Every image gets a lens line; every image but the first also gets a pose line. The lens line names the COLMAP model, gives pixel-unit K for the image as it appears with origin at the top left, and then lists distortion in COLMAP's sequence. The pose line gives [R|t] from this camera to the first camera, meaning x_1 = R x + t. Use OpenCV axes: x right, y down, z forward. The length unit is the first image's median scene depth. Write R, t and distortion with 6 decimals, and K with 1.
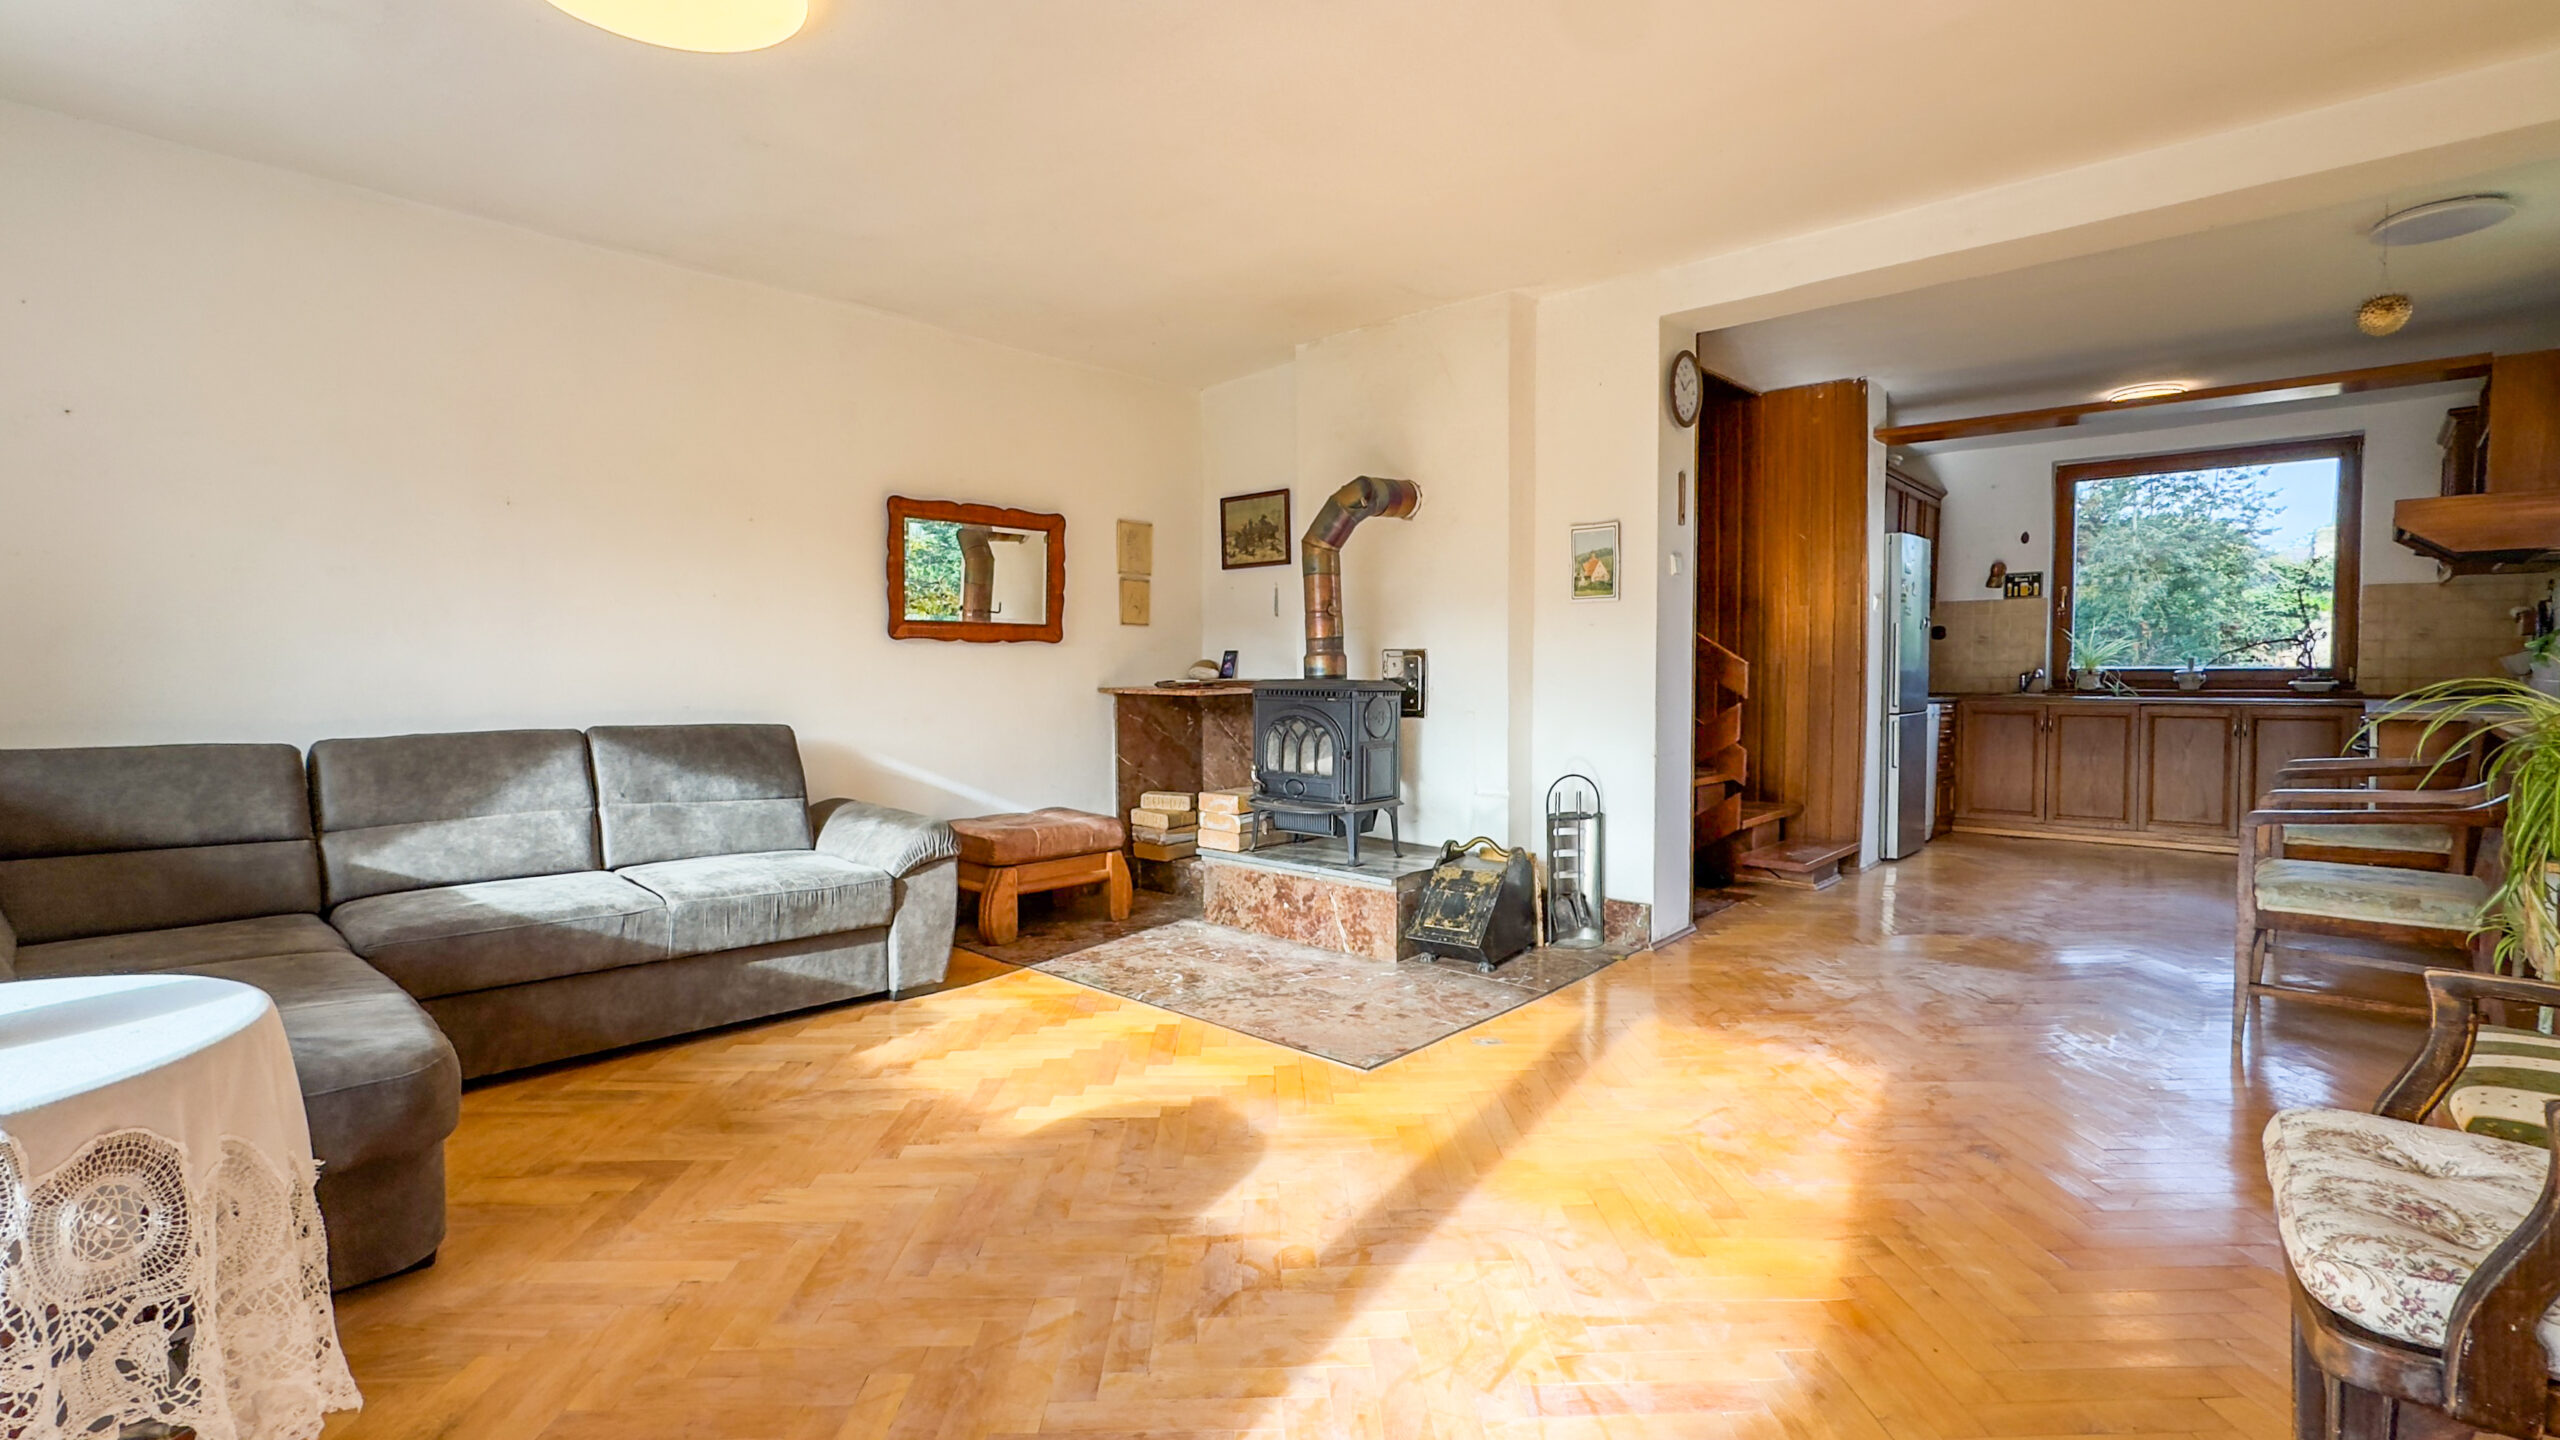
lens RADIAL K [[1034.6, 0, 1280.0], [0, 1034.6, 720.0], [0, 0, 1]] dist [0.002469, 0.000533]
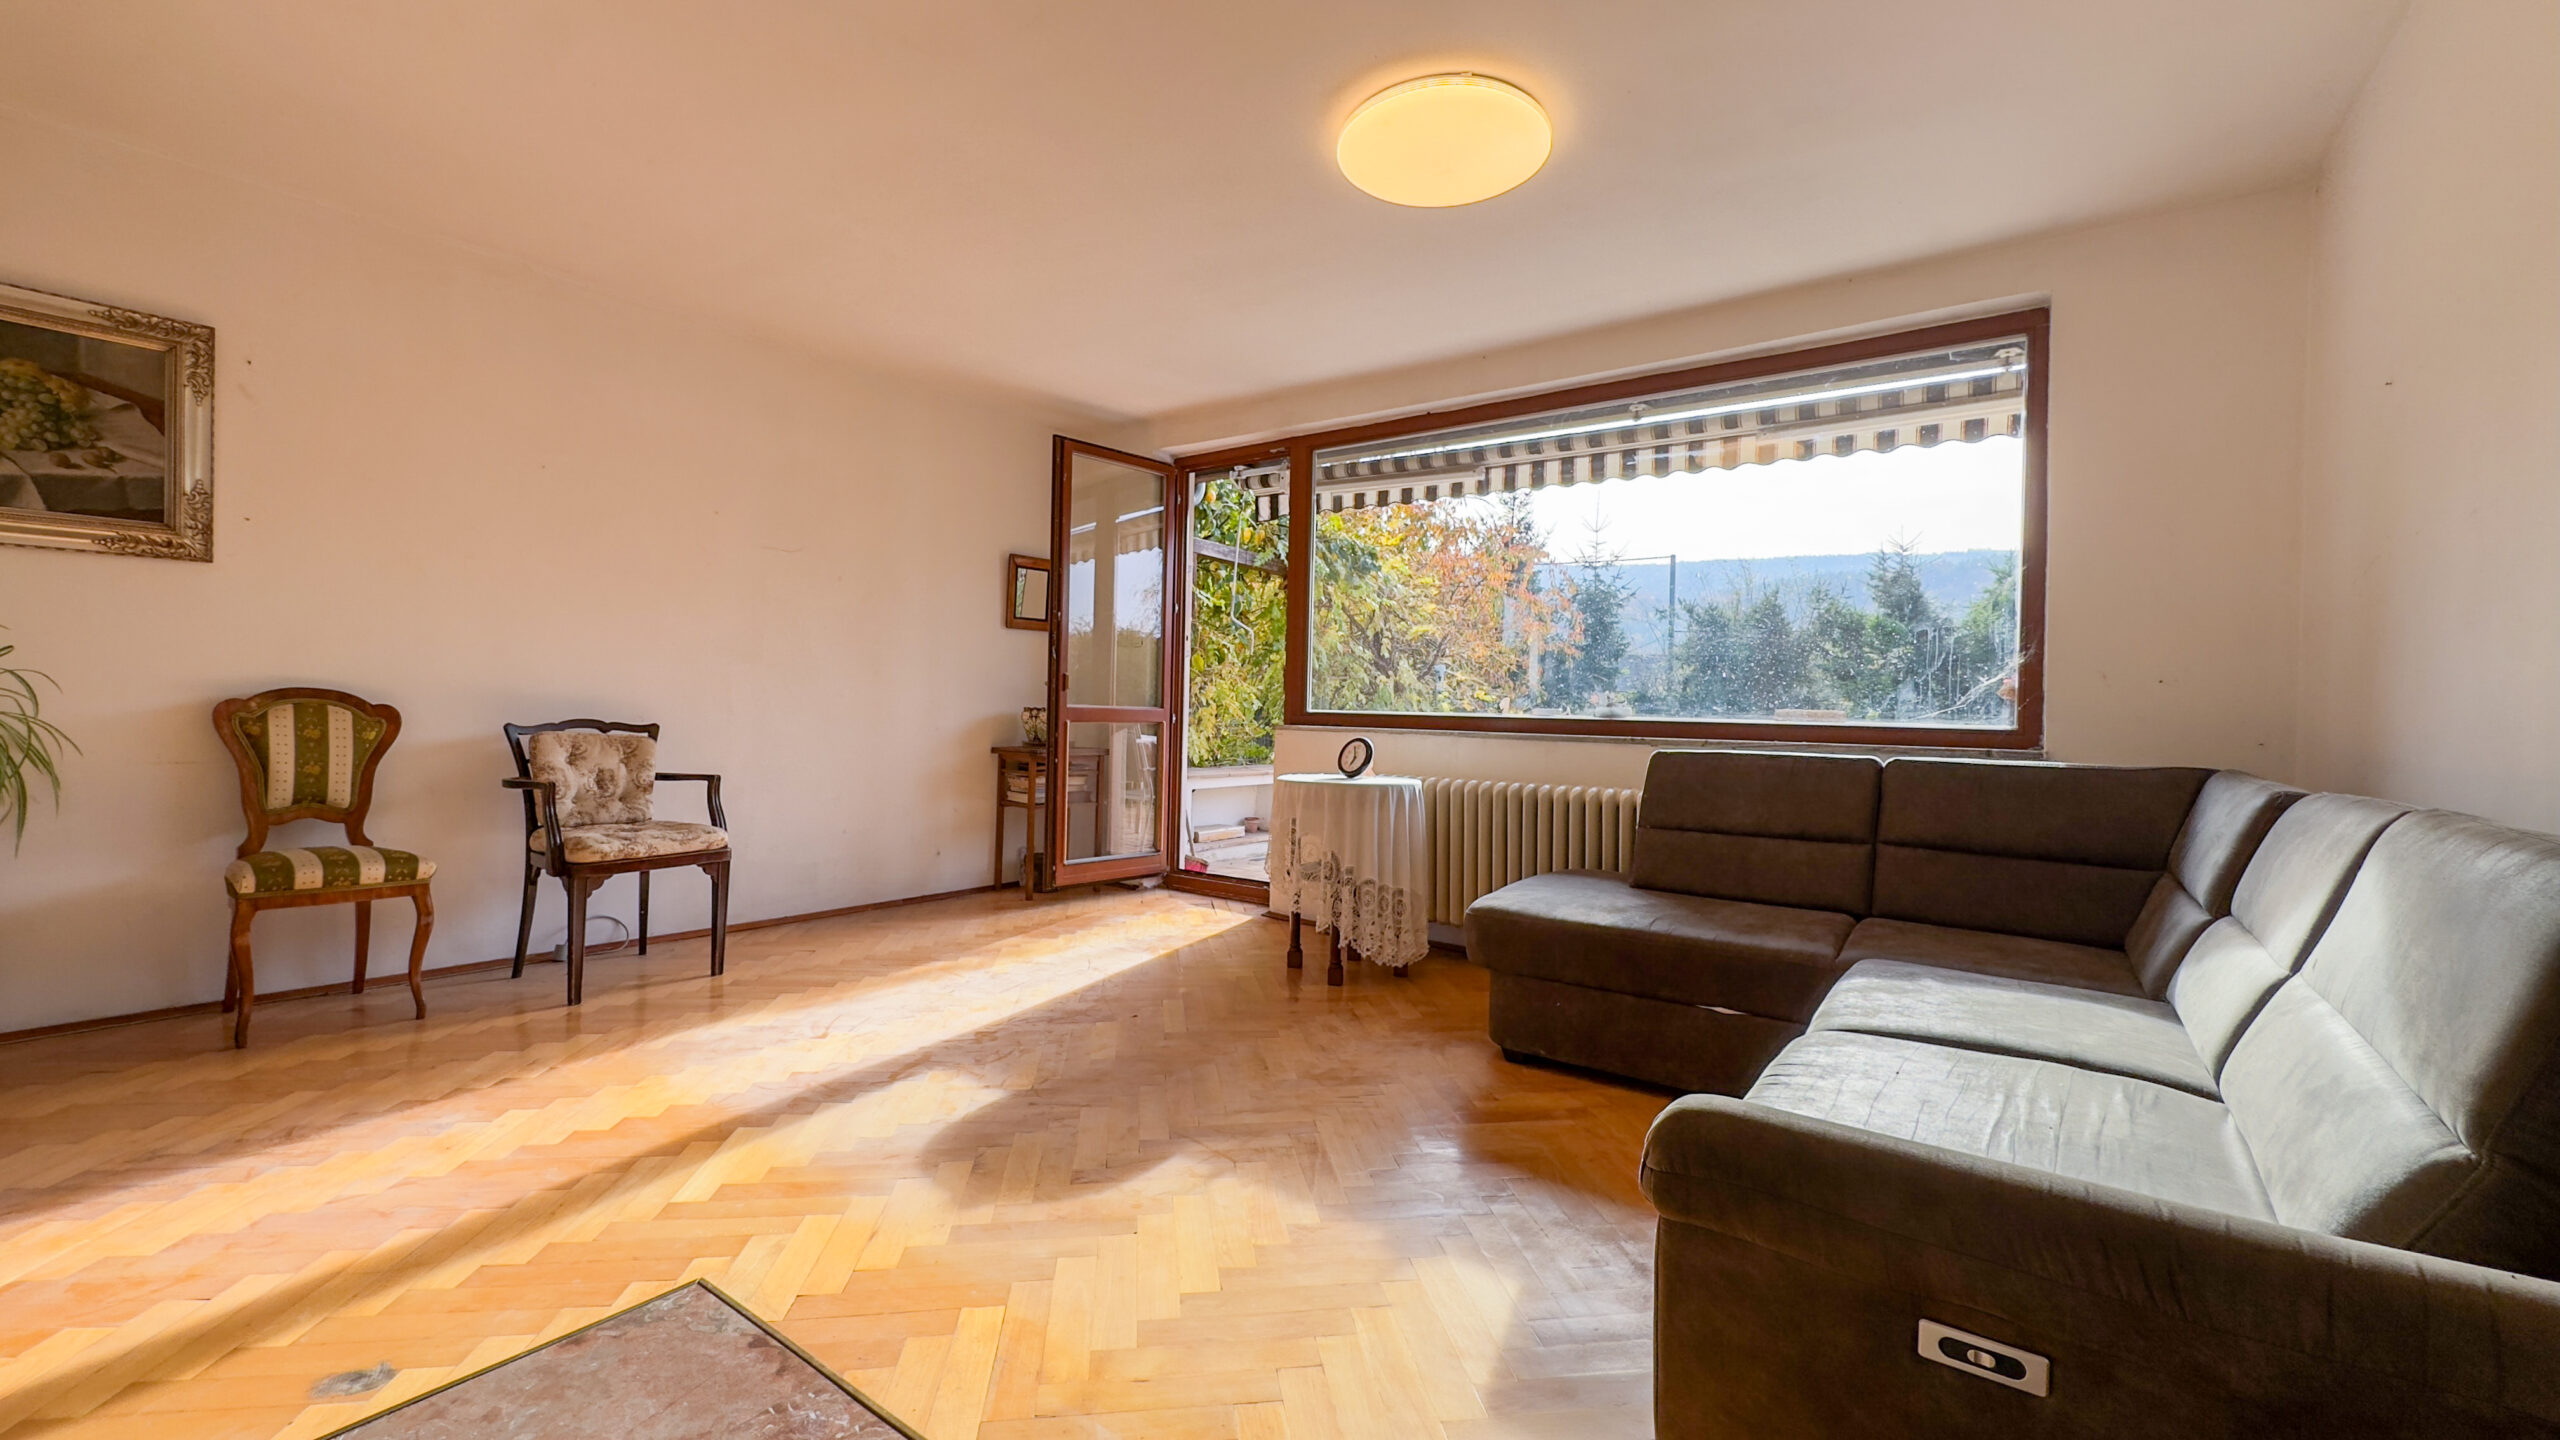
lens RADIAL K [[1034.6, 0, 1280.0], [0, 1034.6, 720.0], [0, 0, 1]] dist [0.002469, 0.000533]
pose [[-0.994708, -0.018748, -0.101021, -0.251426], [-0.025071, 0.997781, 0.061682, -0.067189], [0.099640, 0.063888, -0.992970, 2.073061]]
